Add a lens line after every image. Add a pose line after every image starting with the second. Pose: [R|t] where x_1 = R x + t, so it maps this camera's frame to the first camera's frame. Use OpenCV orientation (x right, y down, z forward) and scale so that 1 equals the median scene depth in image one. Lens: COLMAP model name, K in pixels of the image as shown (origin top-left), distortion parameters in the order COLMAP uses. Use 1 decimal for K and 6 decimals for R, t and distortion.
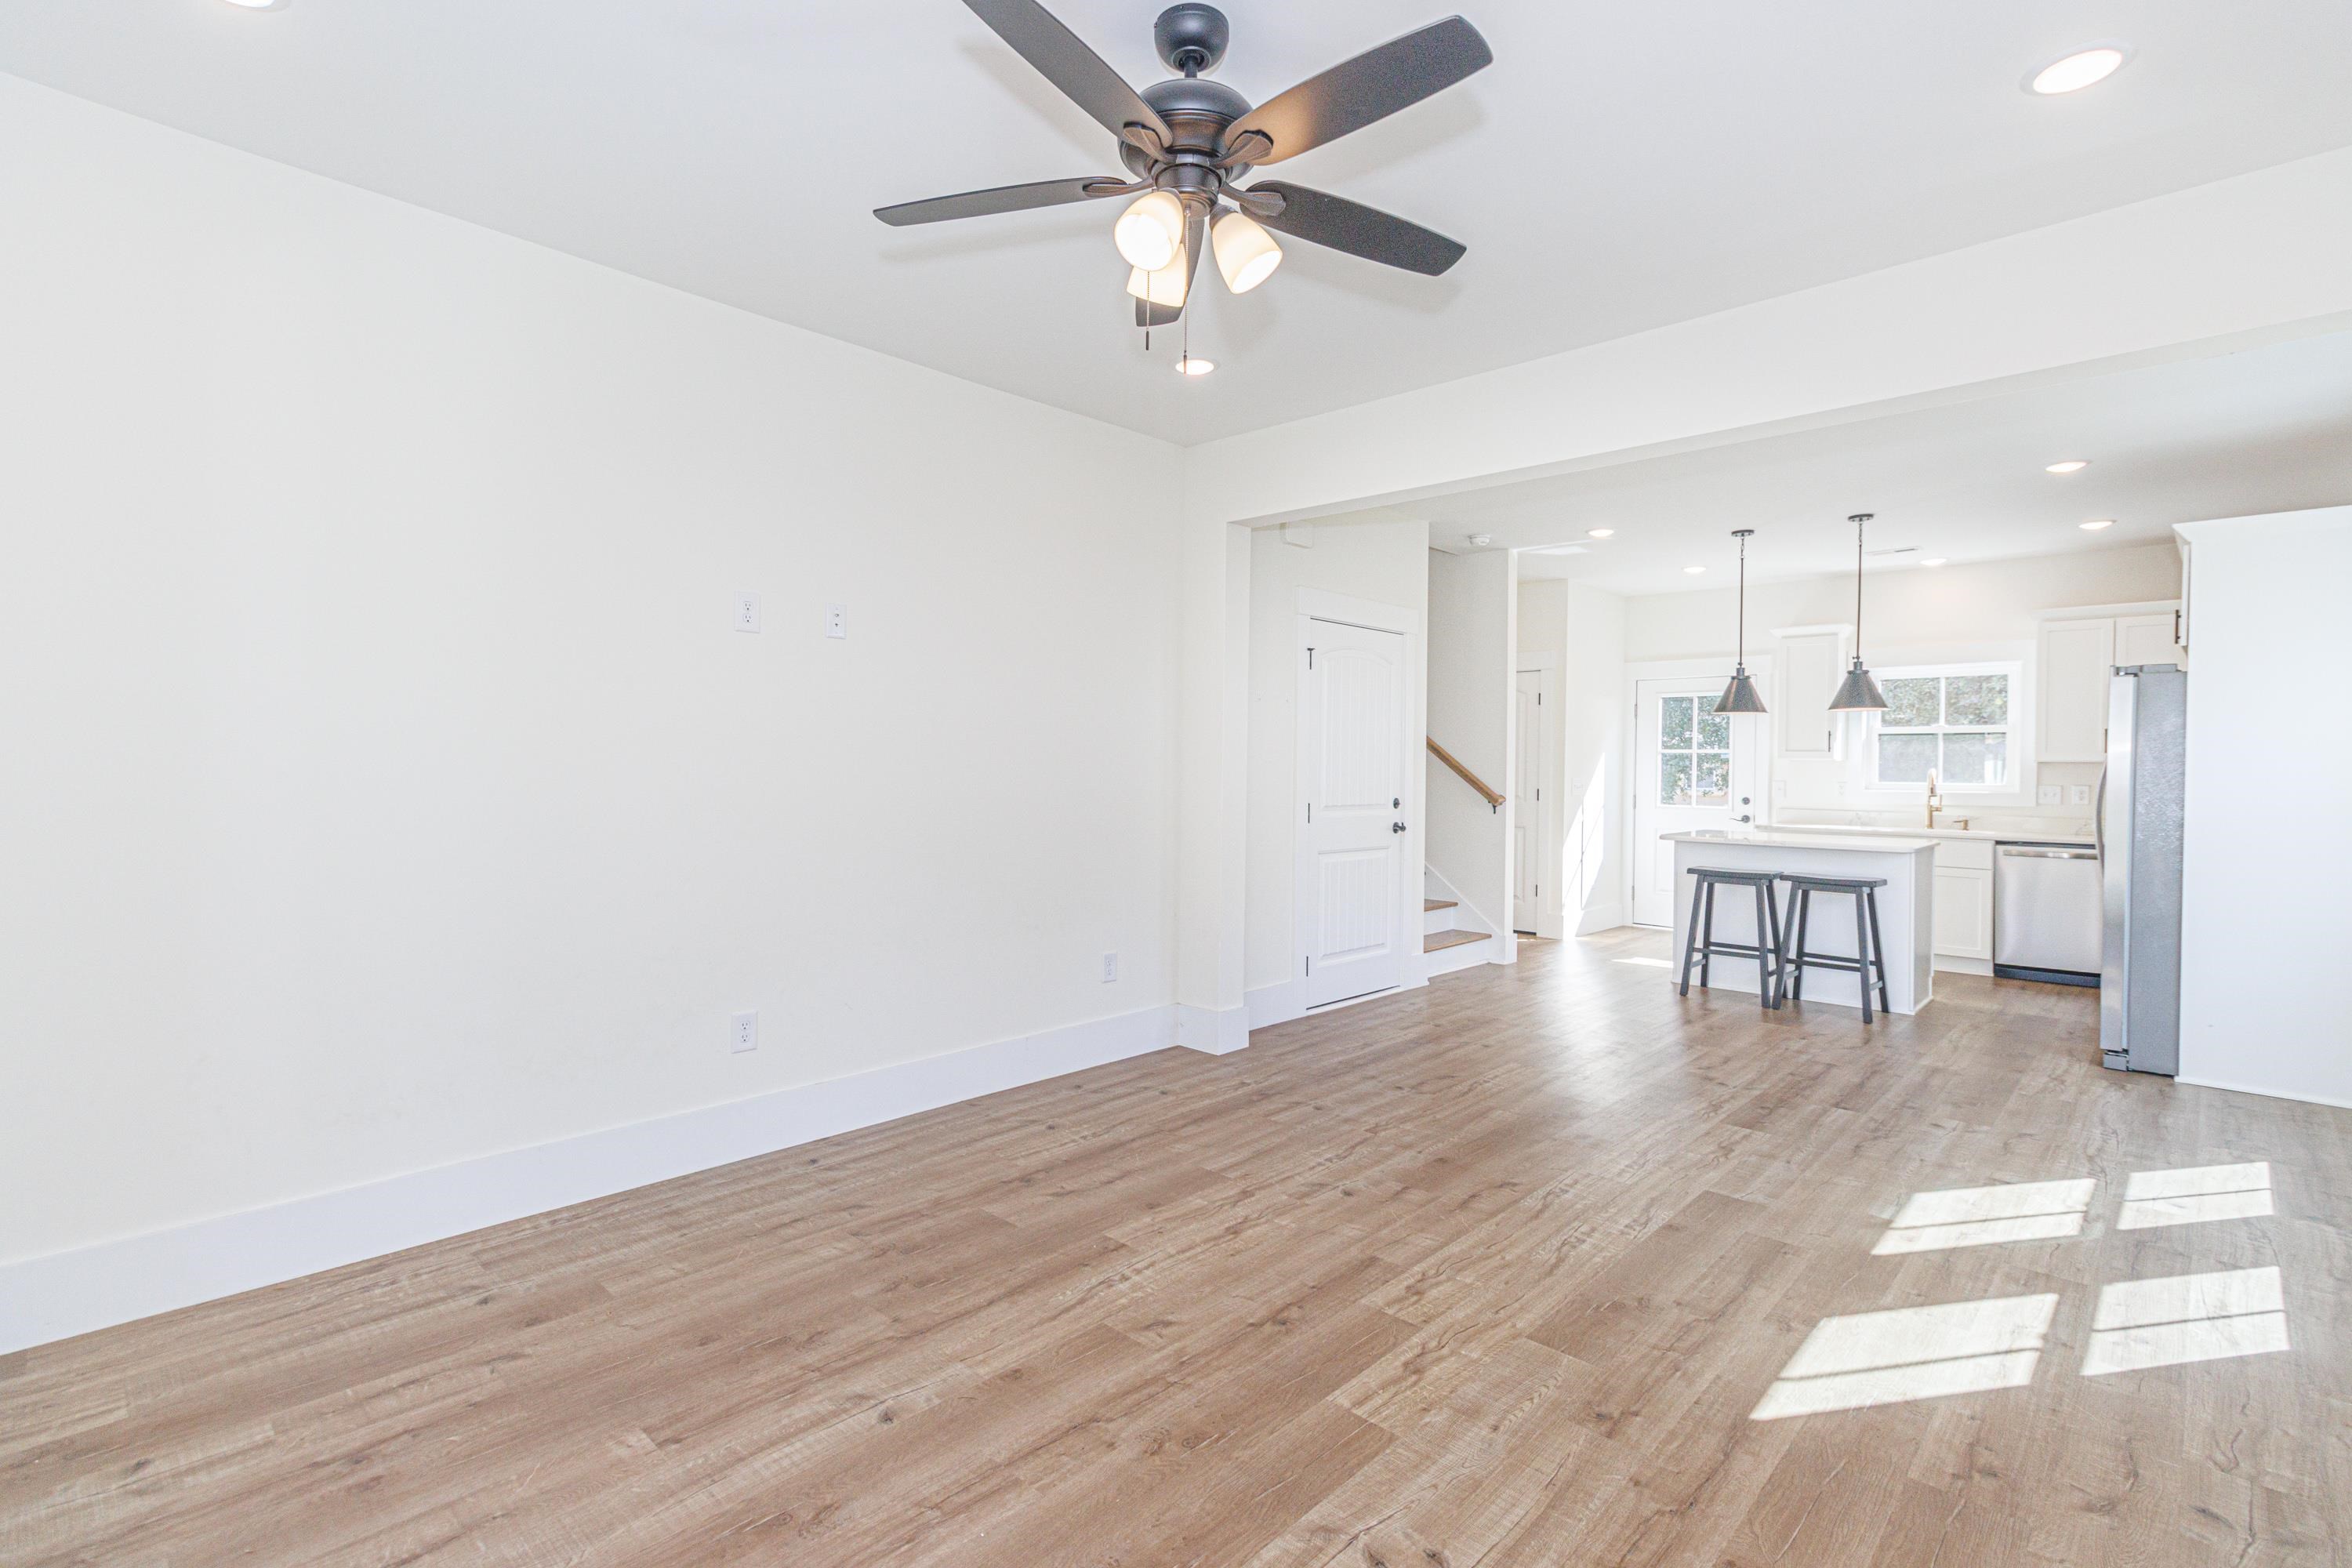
lens RADIAL K [[1084.5, 0, 1176.1], [0, 1084.5, 778.7], [0, 0, 1]] dist [-0.000861, 0.000370]
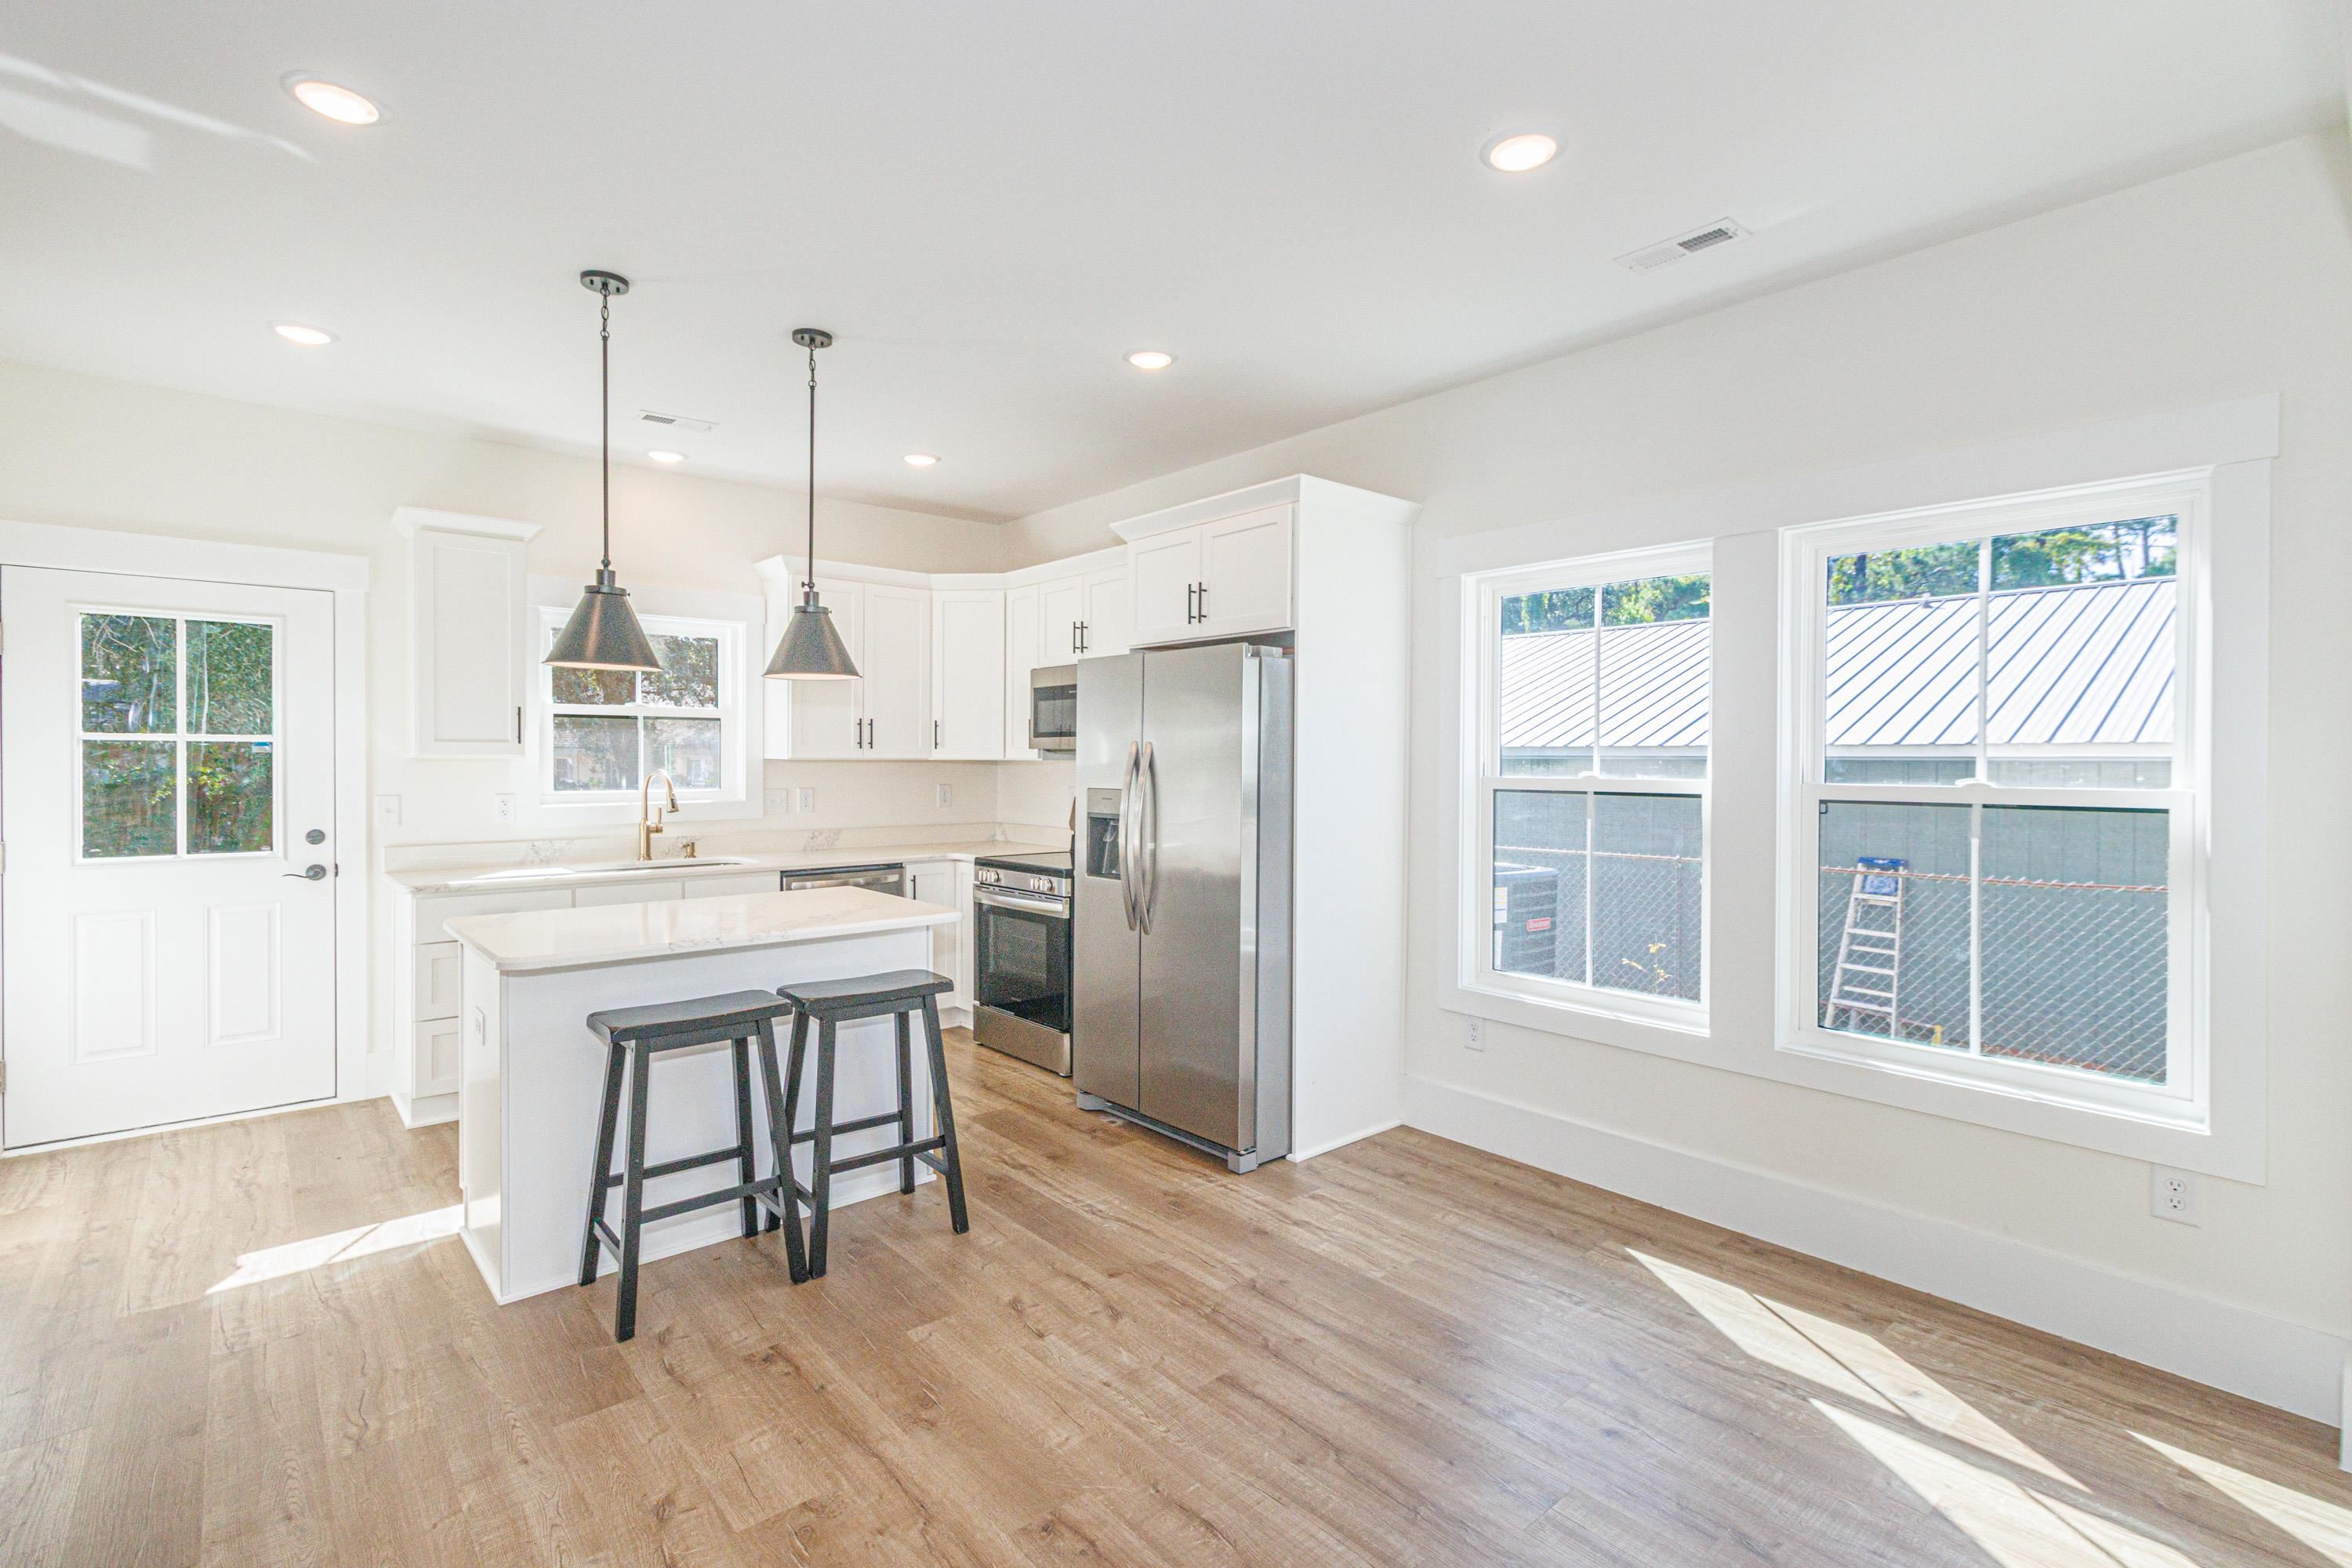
lens RADIAL K [[1084.5, 0, 1175.8], [0, 1084.5, 770.1], [0, 0, 1]] dist [-0.000861, 0.000370]
pose [[0.098420, -0.022343, 0.994894, 0.068537], [0.008456, 0.999731, 0.021615, -0.021168], [-0.995109, 0.006285, 0.098583, 0.627224]]
